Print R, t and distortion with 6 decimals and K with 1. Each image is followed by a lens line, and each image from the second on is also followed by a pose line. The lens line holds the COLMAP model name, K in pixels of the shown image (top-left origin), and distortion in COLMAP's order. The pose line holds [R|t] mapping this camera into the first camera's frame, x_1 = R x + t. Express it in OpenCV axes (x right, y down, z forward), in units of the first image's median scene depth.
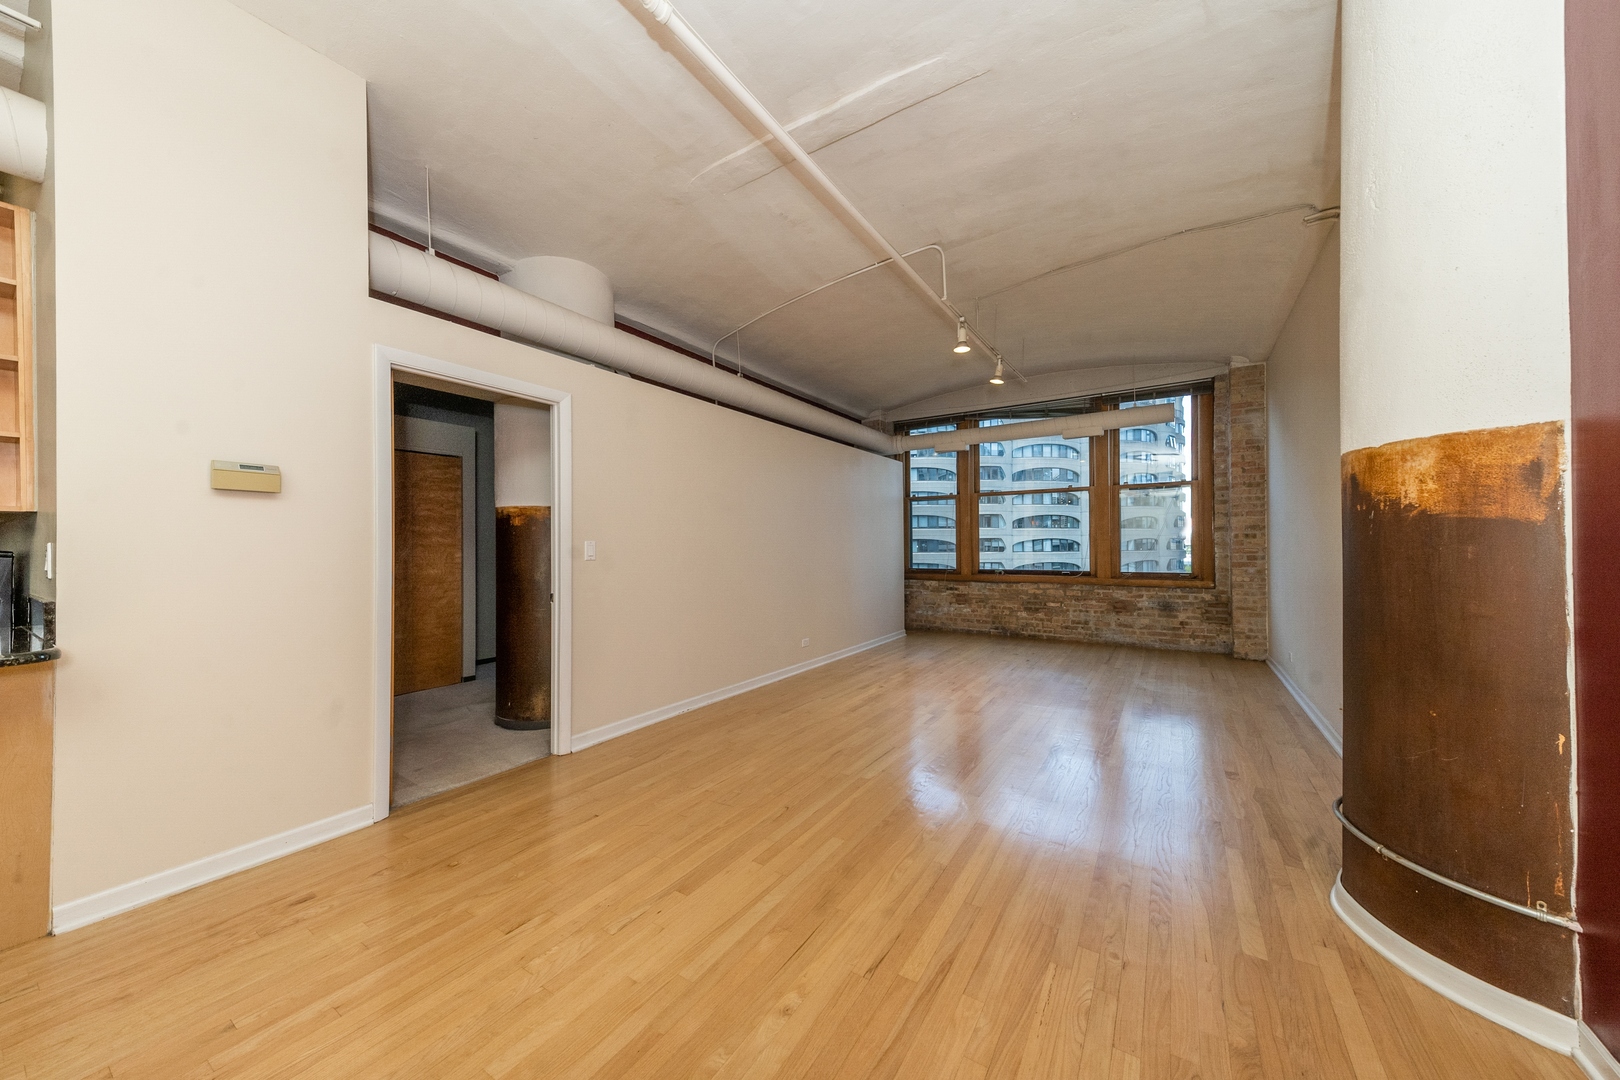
lens RADIAL K [[557.5, 0, 802.1], [0, 557.5, 540.5], [0, 0, 1]] dist [0.025792, -0.000085]
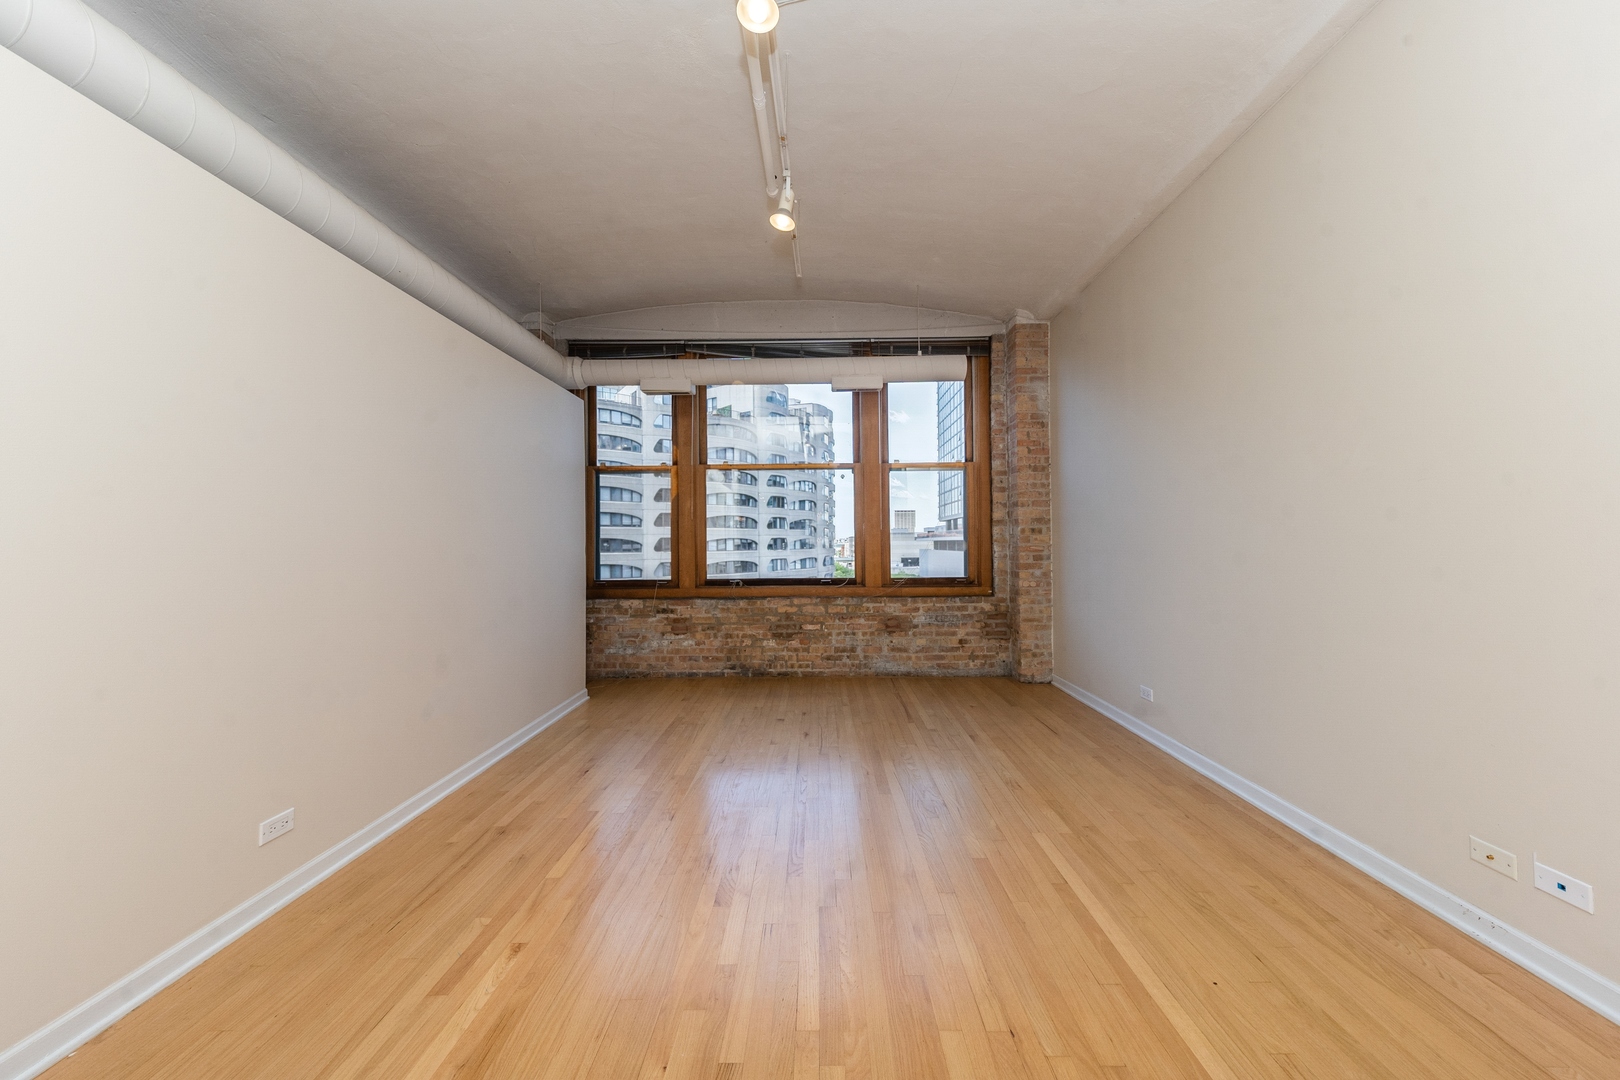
lens RADIAL K [[556.8, 0, 821.1], [0, 556.8, 538.9], [0, 0, 1]] dist [0.008480, -0.000253]
pose [[0.834348, 0.004087, 0.551224, 0.082112], [-0.003119, 0.999992, -0.002694, 0.006157], [-0.551230, 0.000529, 0.834353, 0.467575]]
